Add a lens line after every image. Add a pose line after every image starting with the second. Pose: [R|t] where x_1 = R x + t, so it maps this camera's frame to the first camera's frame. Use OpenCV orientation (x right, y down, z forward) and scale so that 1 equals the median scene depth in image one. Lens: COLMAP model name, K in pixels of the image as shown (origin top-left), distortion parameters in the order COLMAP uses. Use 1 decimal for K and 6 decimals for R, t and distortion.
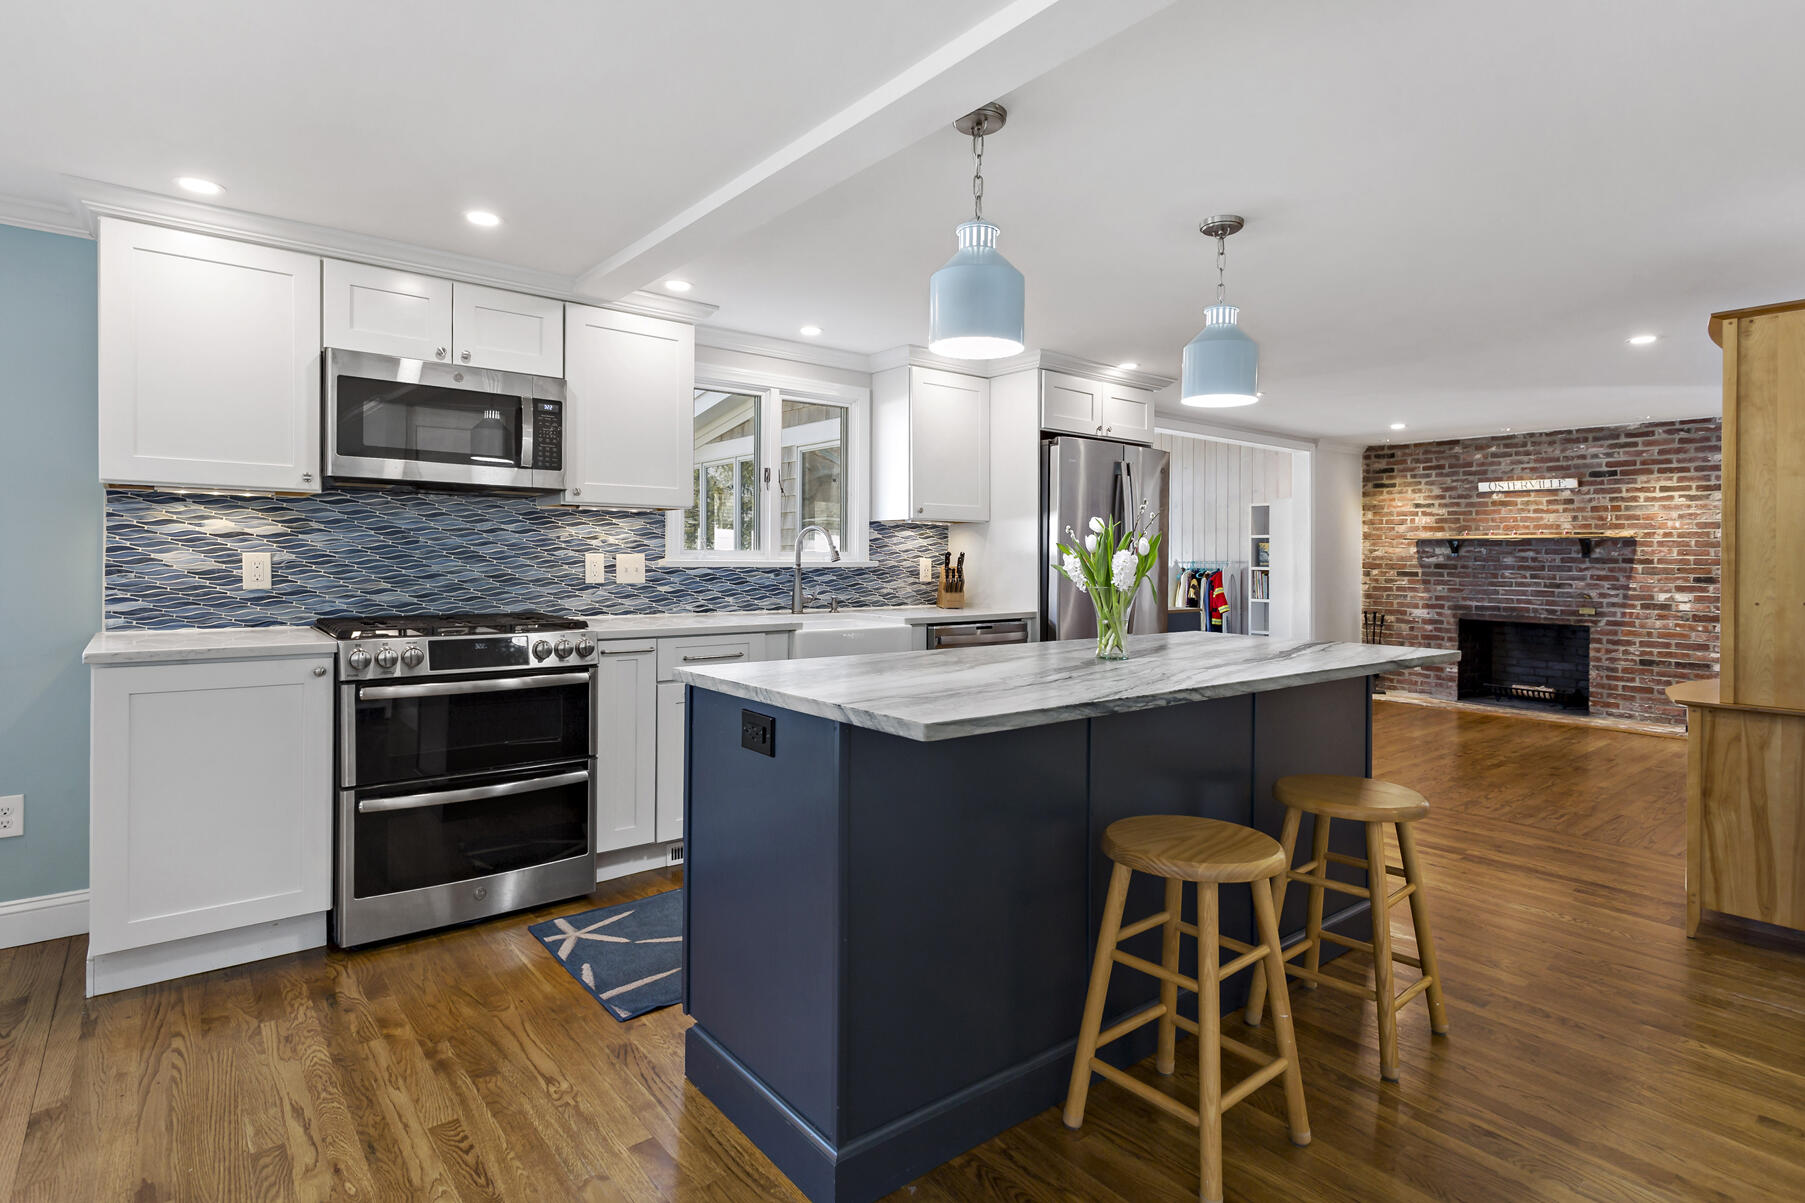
lens RADIAL K [[925.7, 0, 908.2], [0, 925.7, 574.8], [0, 0, 1]] dist [0.000634, -0.000165]
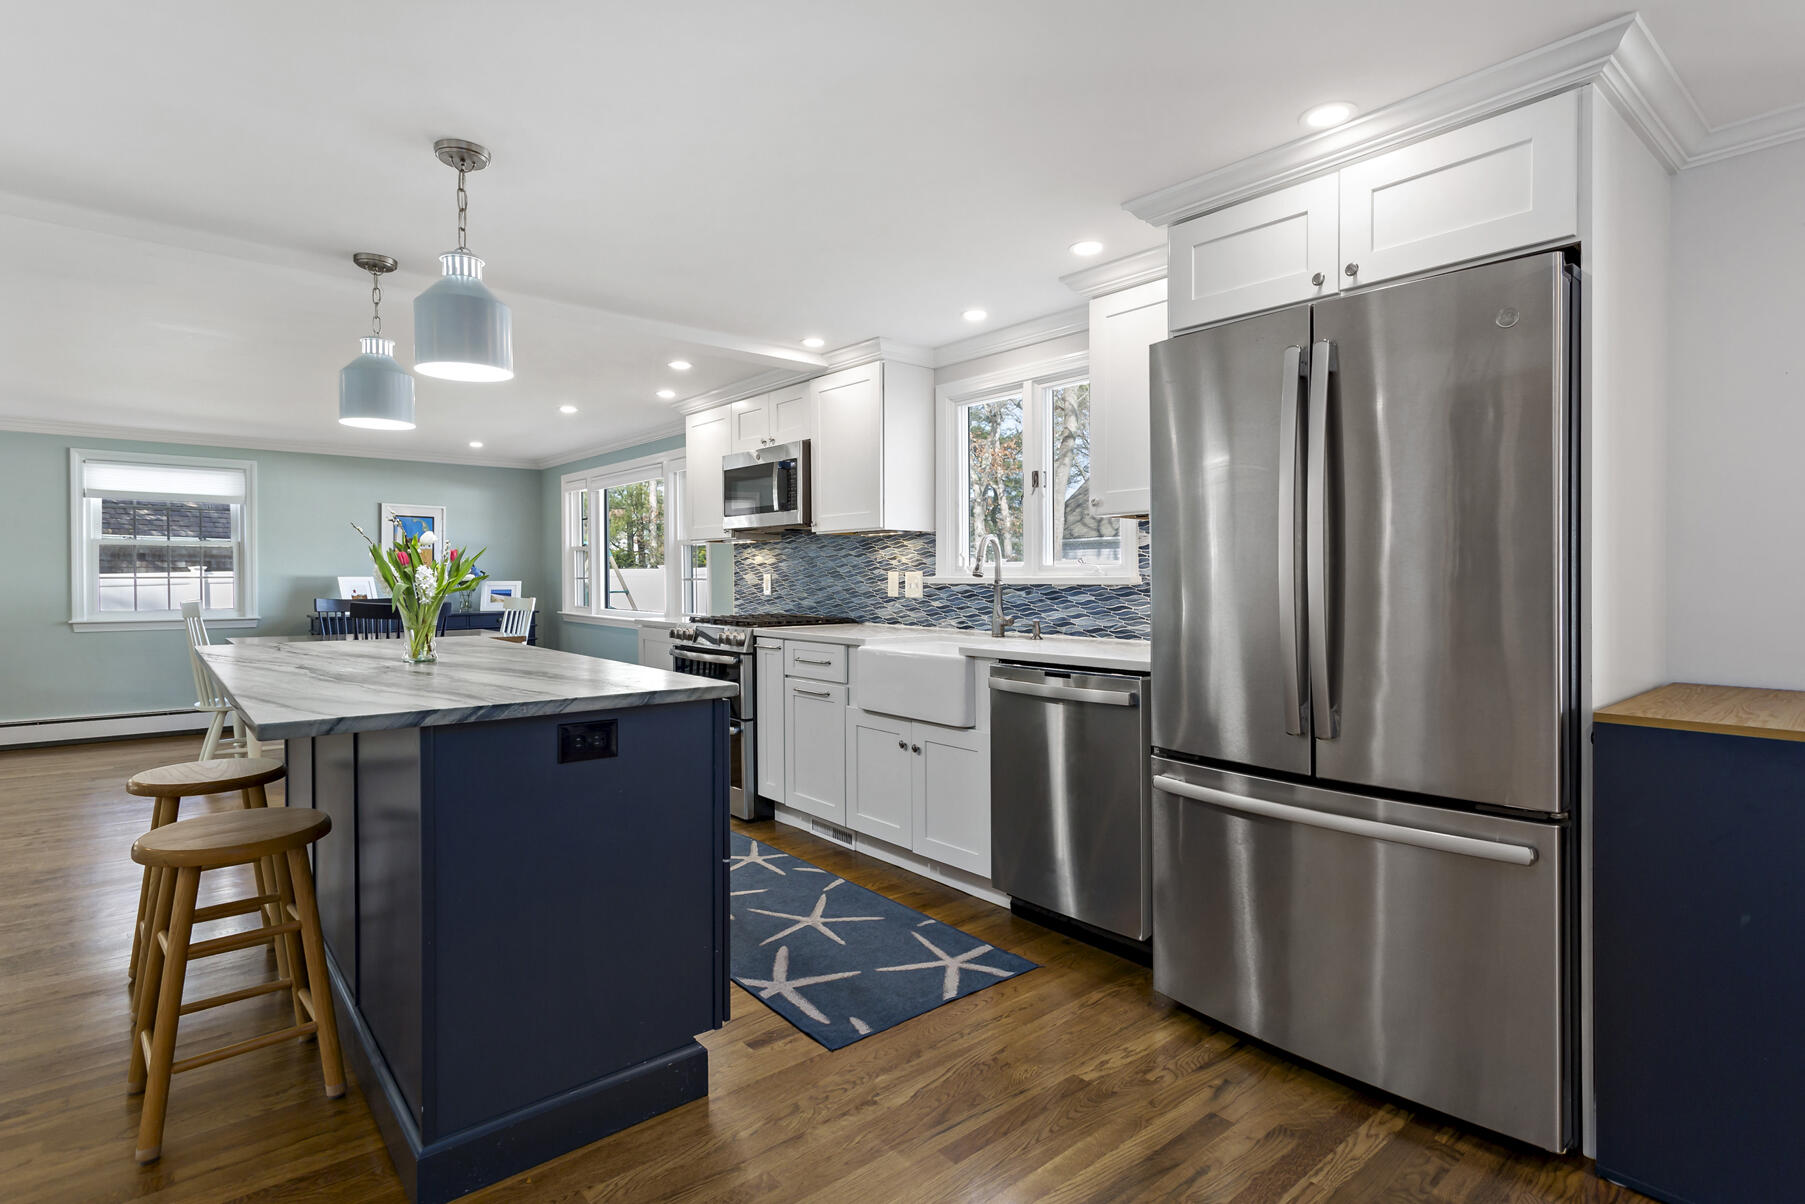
lens RADIAL K [[907.8, 0, 862.3], [0, 907.8, 580.6], [0, 0, 1]] dist [-0.001564, -0.000684]
pose [[-0.004572, -0.003280, -0.999984, 0.638630], [-0.015582, 0.999873, -0.003208, -0.005689], [0.999868, 0.015568, -0.004623, 0.751475]]
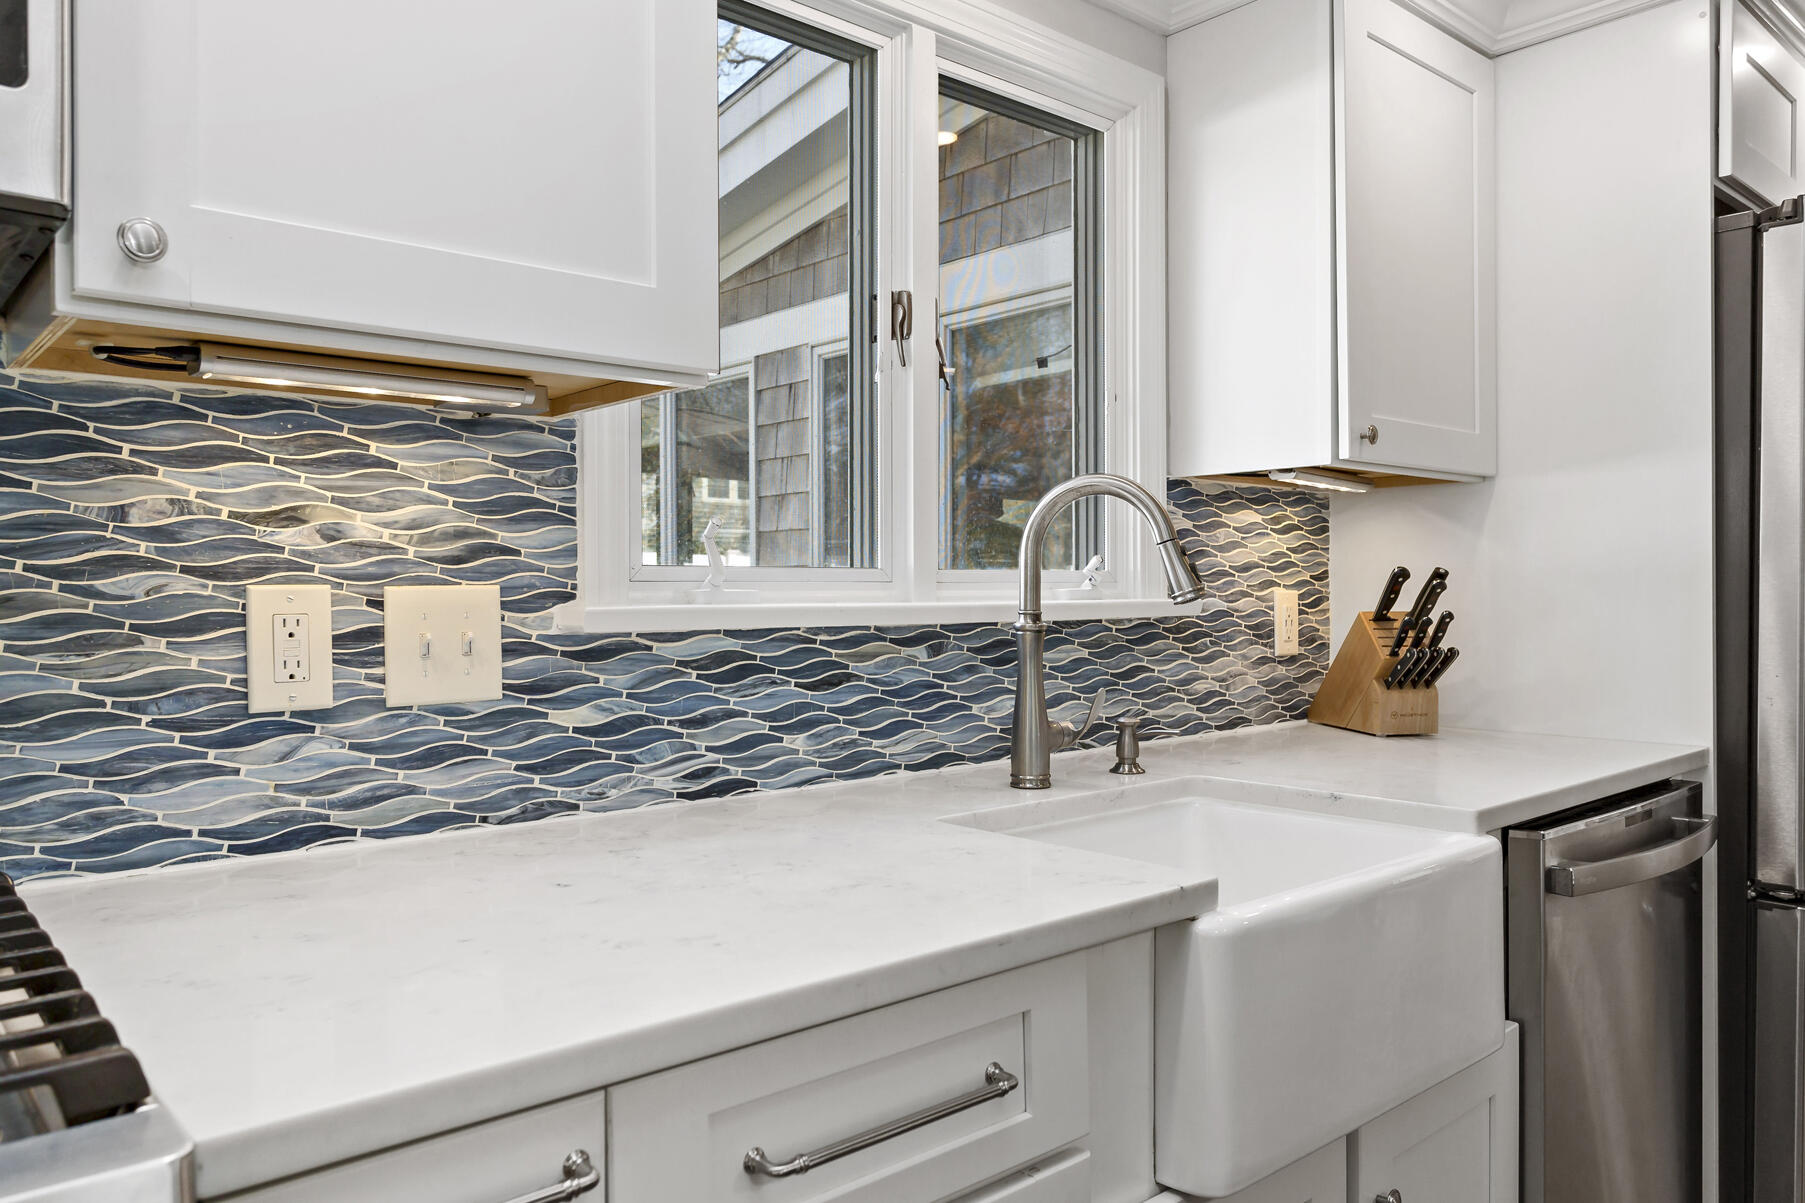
lens RADIAL K [[1257.0, 0, 841.5], [0, 1257.0, 597.5], [0, 0, 1]] dist [0.003062, 0.002569]
pose [[0.999693, -0.015497, 0.019338, -0.159203], [0.015802, 0.999751, -0.015734, -0.009732], [-0.019089, 0.016034, 0.999689, 0.526882]]
